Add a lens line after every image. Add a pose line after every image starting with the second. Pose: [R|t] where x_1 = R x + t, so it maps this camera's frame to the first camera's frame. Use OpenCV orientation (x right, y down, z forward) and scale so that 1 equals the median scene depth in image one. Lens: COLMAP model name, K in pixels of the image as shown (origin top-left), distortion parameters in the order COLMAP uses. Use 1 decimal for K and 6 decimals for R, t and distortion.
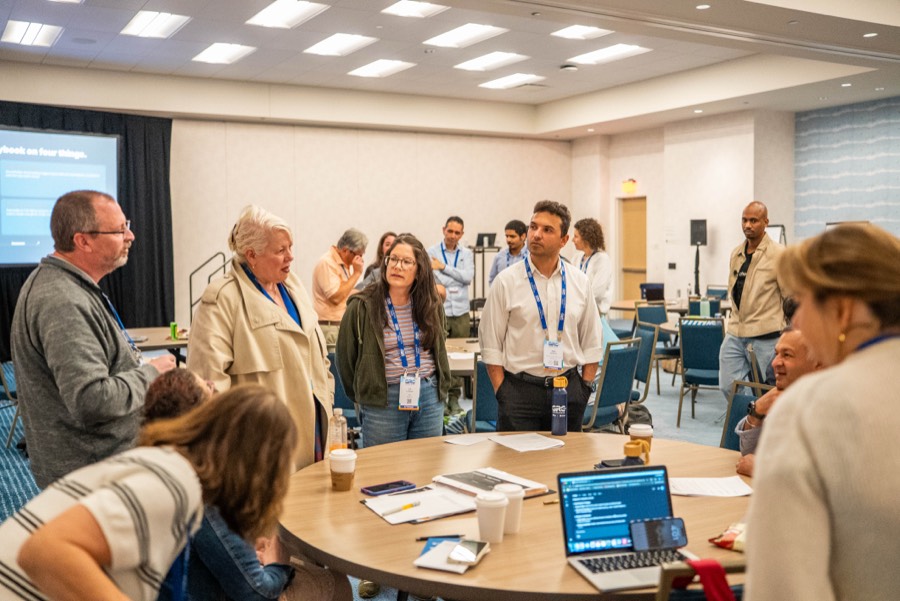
lens RADIAL K [[912.8, 0, 456.7], [0, 912.8, 300.5], [0, 0, 1]] dist [0.008128, 0.000000]
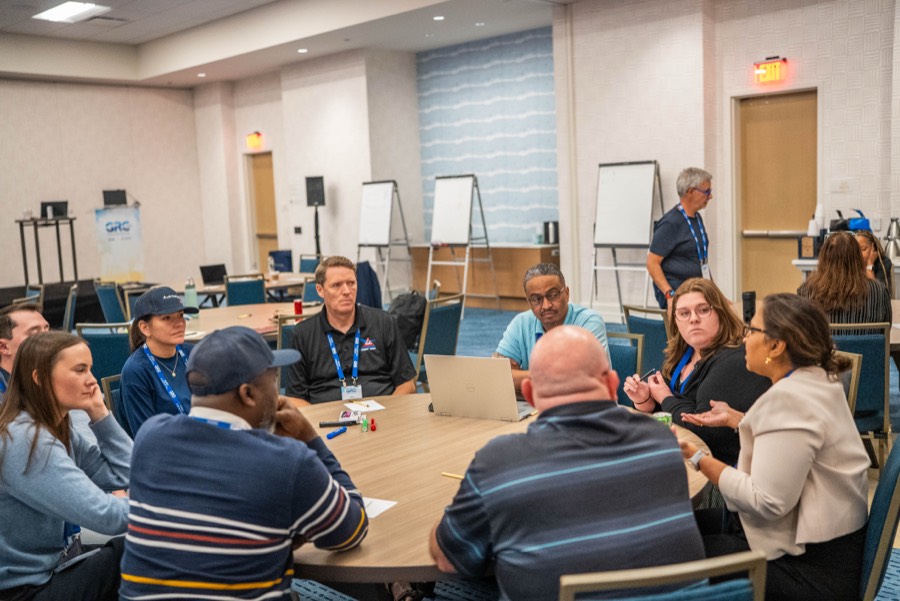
lens RADIAL K [[912.8, 0, 452.9], [0, 912.8, 300.2], [0, 0, 1]] dist [0.008128, 0.000000]
pose [[0.966939, -0.065909, 0.246342, 0.170272], [0.053945, 0.997028, 0.055009, -0.011865], [-0.249235, -0.039902, 0.967621, 0.118036]]
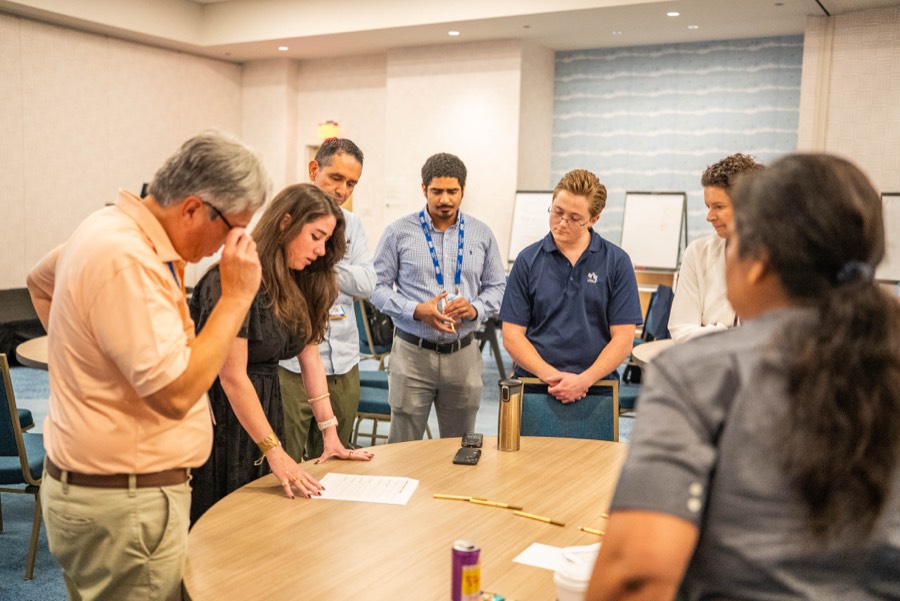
lens RADIAL K [[912.8, 0, 451.6], [0, 912.8, 300.1], [0, 0, 1]] dist [0.008128, 0.000000]
pose [[0.886392, -0.010305, 0.462822, -0.082701], [-0.009227, 0.999160, 0.039918, -0.019030], [-0.462844, -0.039654, 0.885552, 0.325580]]
